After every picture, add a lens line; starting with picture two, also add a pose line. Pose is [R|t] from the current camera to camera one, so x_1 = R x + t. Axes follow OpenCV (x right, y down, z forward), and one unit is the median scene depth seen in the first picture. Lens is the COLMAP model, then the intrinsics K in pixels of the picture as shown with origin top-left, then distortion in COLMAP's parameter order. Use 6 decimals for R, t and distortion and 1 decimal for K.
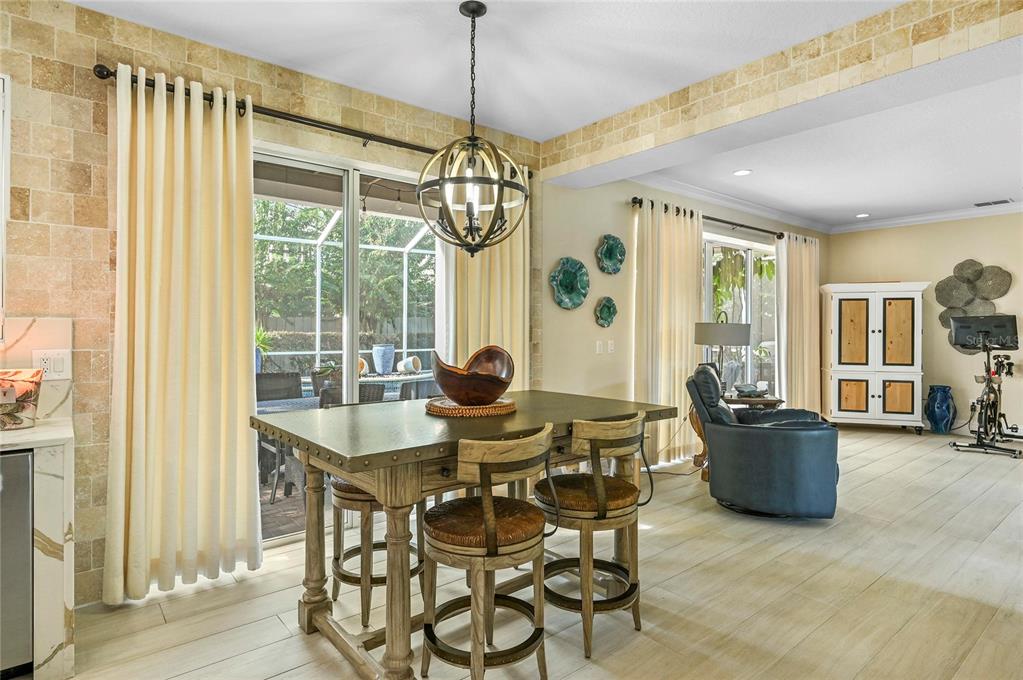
lens RADIAL K [[549.1, 0, 511.2], [0, 549.1, 333.4], [0, 0, 1]] dist [0.000718, 0.000324]
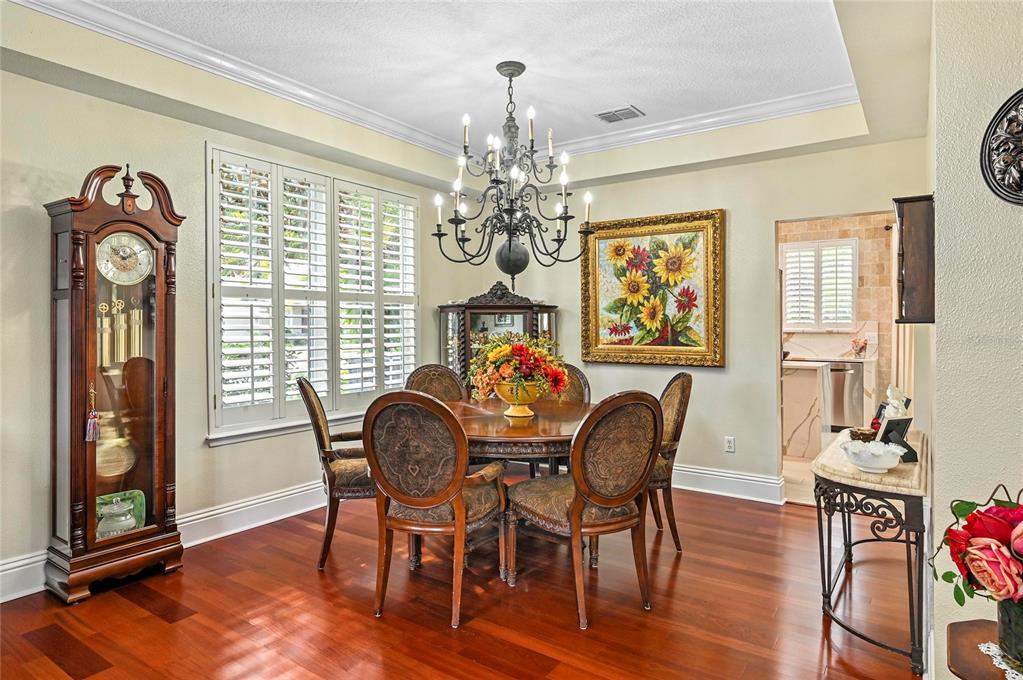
lens RADIAL K [[596.0, 0, 510.3], [0, 596.0, 325.2], [0, 0, 1]] dist [-0.001498, -0.004060]
pose [[0.277024, -0.001714, -0.960861, 0.737828], [0.002401, 0.999997, -0.001091, -0.005351], [0.960860, -0.002004, 0.277027, -0.755263]]
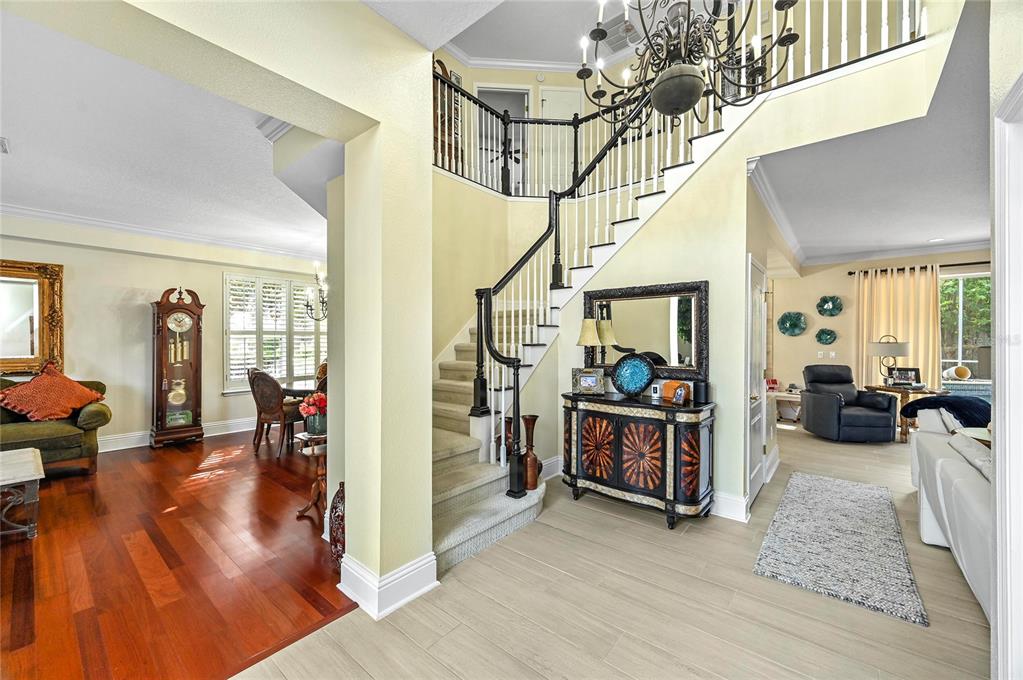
lens RADIAL K [[403.1, 0, 511.5], [0, 403.1, 340.0], [0, 0, 1]] dist [-0.001070, -0.000131]
pose [[0.191828, 0.000120, -0.981428, 1.257168], [0.000192, 1.000000, 0.000160, -0.025599], [0.981428, -0.000219, 0.191828, -0.319125]]
